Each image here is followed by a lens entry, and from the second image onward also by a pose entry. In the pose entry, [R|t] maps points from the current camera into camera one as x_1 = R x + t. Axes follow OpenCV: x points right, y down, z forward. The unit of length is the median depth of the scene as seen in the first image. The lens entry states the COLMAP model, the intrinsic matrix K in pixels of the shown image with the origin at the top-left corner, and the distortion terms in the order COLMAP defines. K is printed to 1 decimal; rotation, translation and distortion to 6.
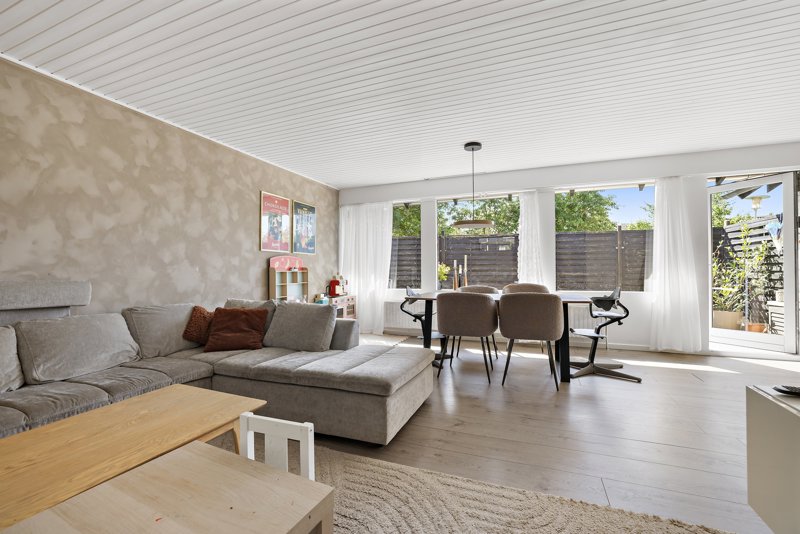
lens RADIAL K [[354.6, 0, 396.0], [0, 354.6, 269.5], [0, 0, 1]] dist [-0.040586, 0.017390]
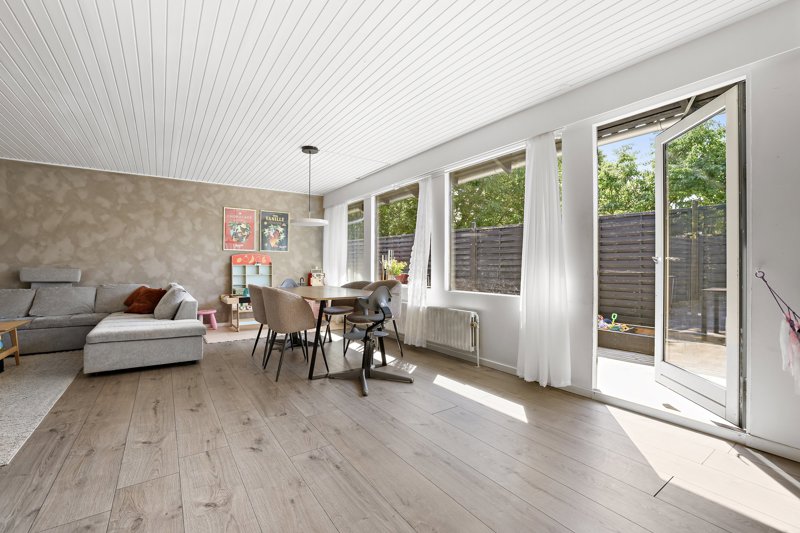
lens RADIAL K [[354.6, 0, 396.0], [0, 354.6, 269.0], [0, 0, 1]] dist [-0.040586, 0.017390]
pose [[0.820938, 0.013078, -0.570867, 0.993562], [-0.004823, 0.999861, 0.015971, -0.005041], [0.570997, -0.010358, 0.820887, 0.255731]]
